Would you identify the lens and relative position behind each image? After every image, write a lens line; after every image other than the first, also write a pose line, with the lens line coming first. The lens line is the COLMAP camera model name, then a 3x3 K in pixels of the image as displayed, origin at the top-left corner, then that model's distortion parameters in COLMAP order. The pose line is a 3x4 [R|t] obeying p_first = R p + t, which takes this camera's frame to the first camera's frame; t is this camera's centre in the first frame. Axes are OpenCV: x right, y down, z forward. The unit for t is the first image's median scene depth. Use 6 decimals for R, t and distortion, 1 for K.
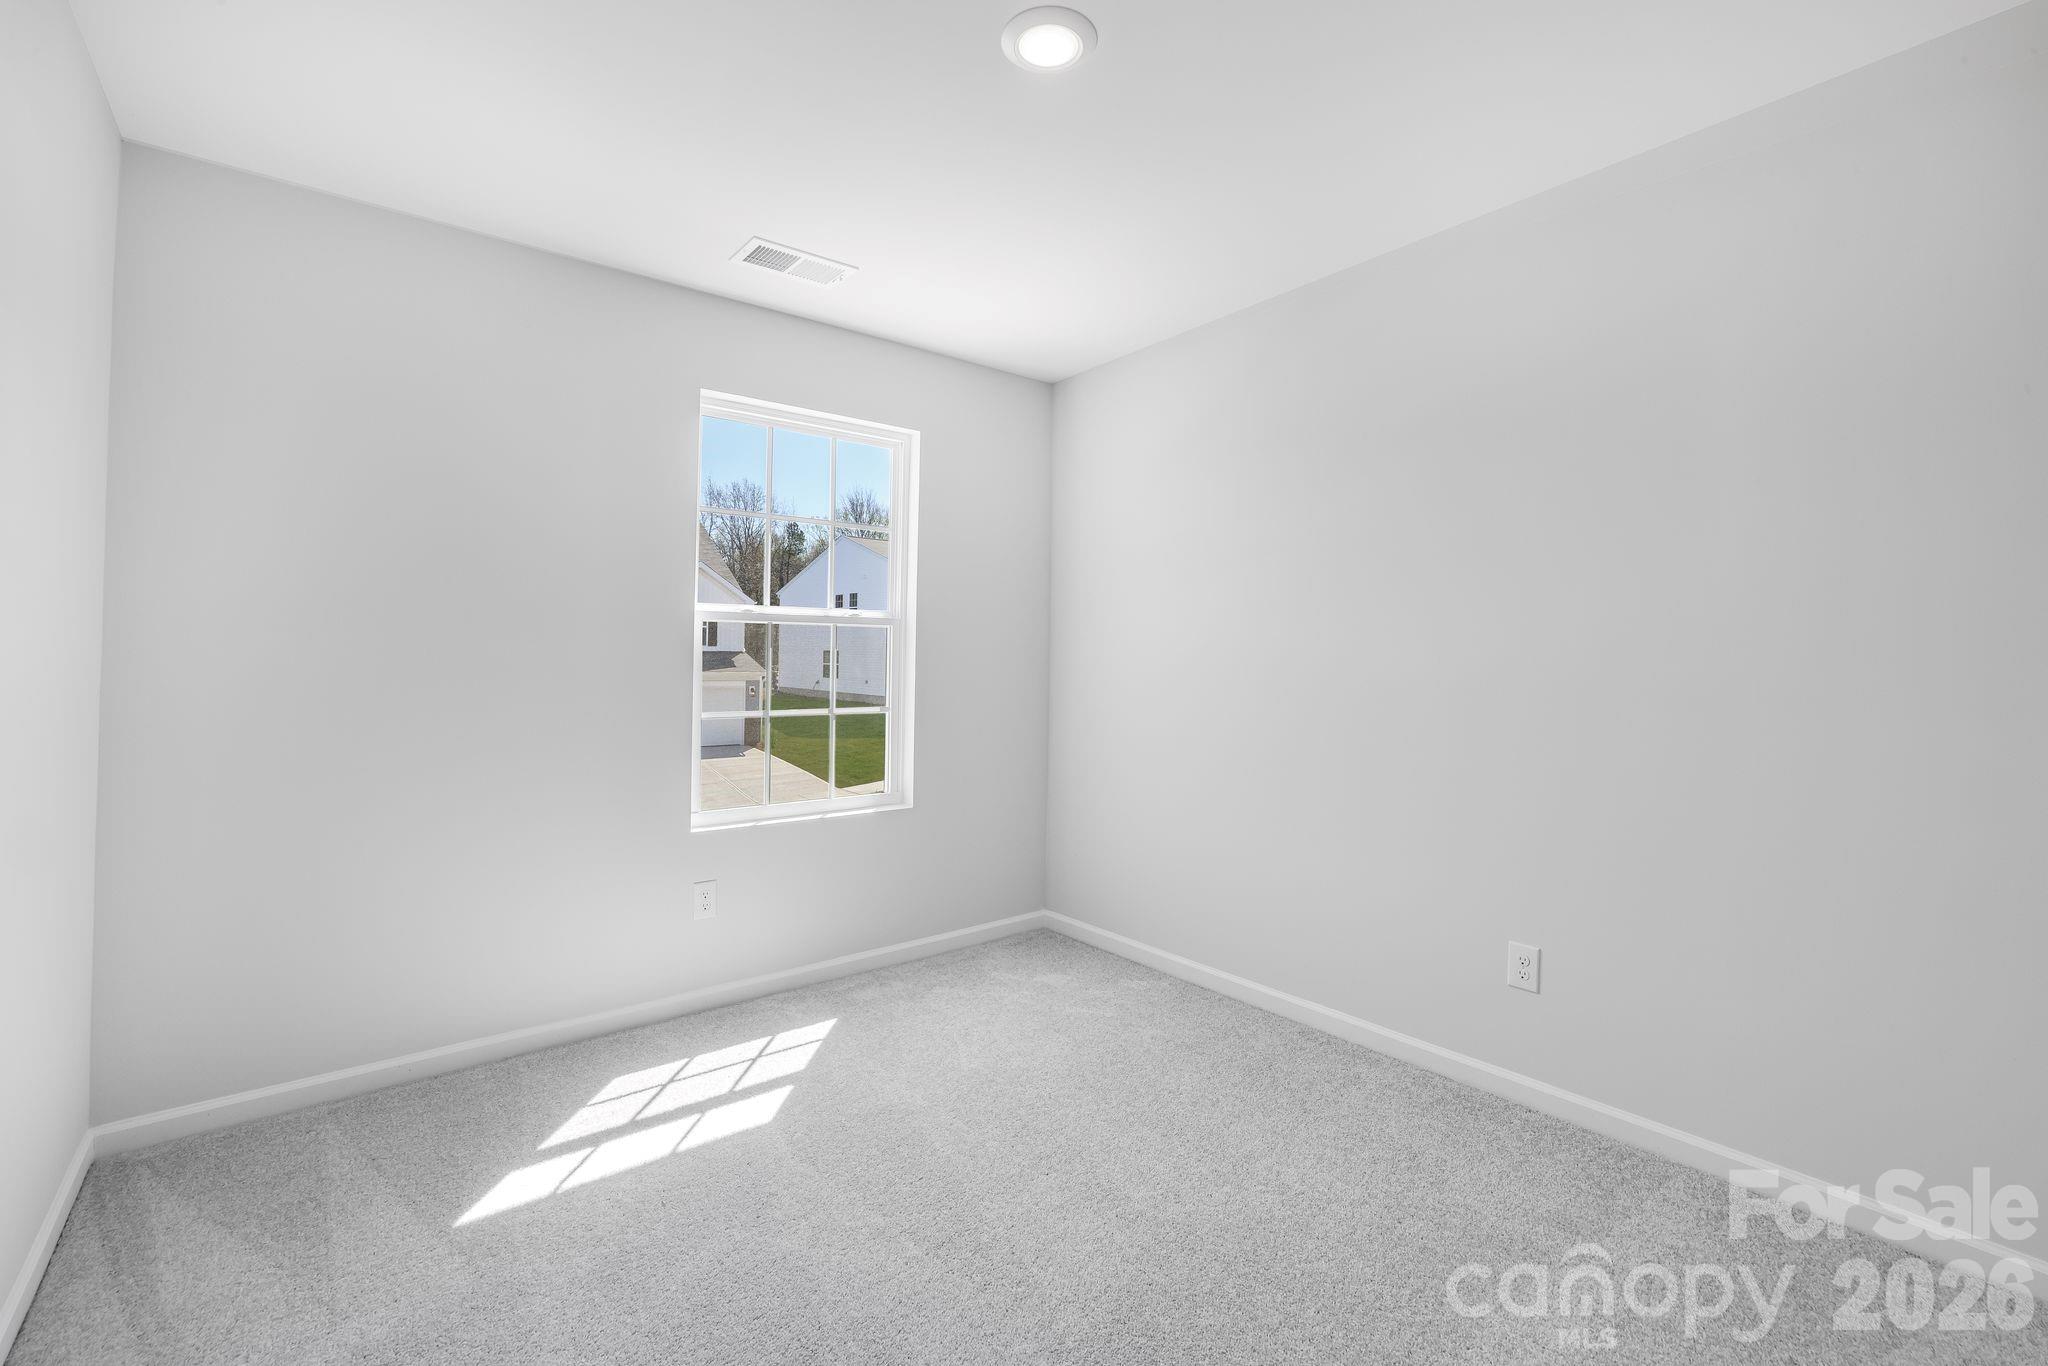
lens RADIAL K [[875.0, 0, 1021.2], [0, 875.0, 653.2], [0, 0, 1]] dist [-0.039841, 0.011232]
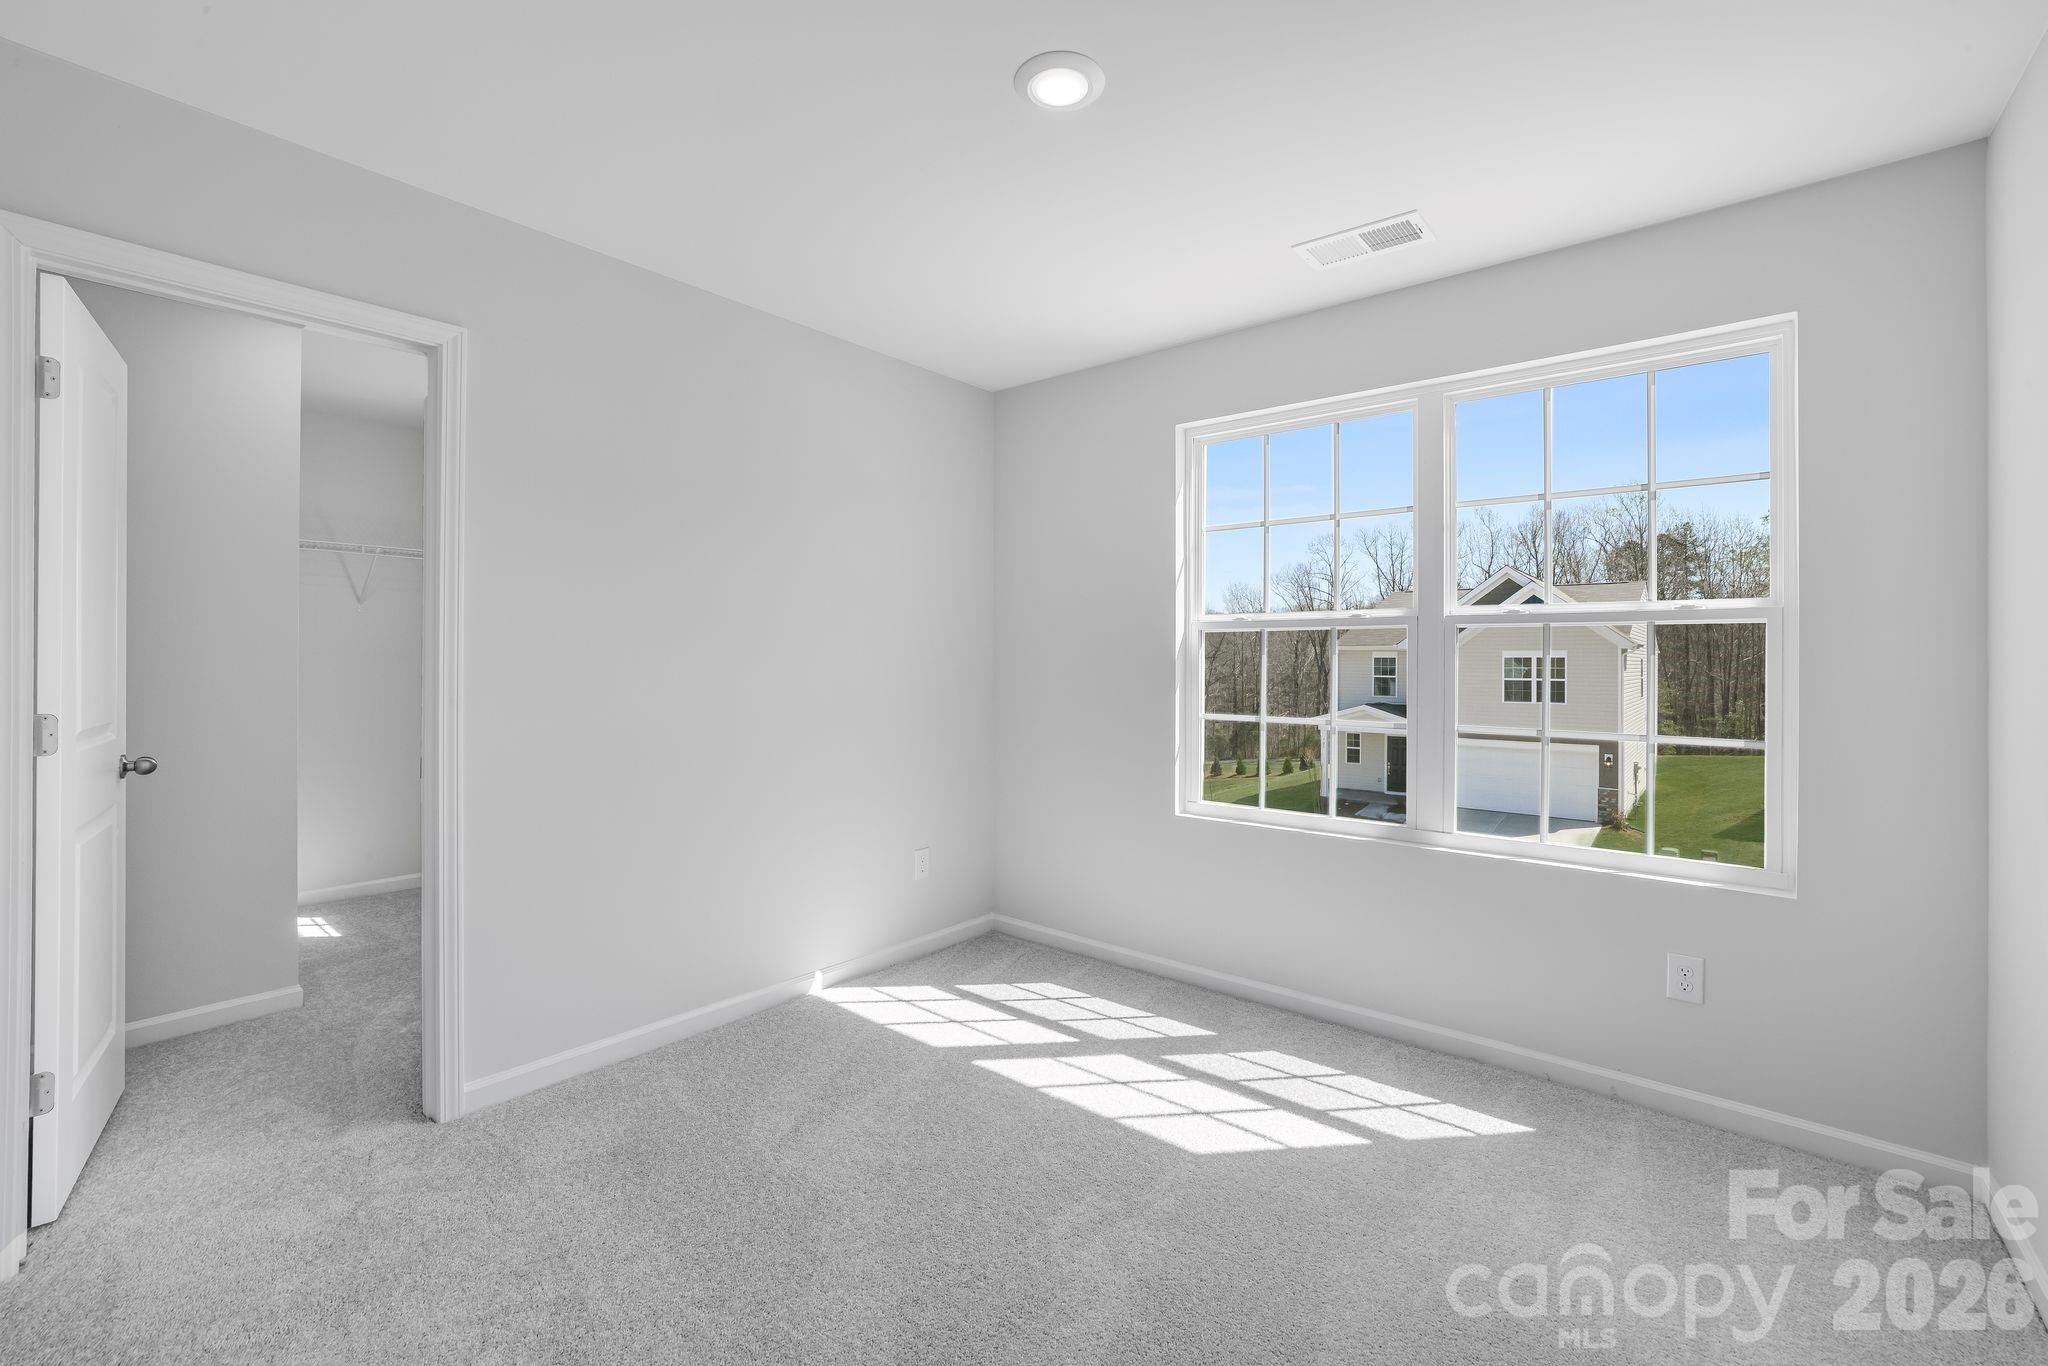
lens RADIAL K [[875.0, 0, 1021.2], [0, 875.0, 653.2], [0, 0, 1]] dist [-0.039841, 0.011232]
pose [[0.172880, -0.018806, -0.984763, 0.600754], [-0.006004, 0.999779, -0.020147, 0.015225], [0.984925, 0.009395, 0.172729, 0.523049]]
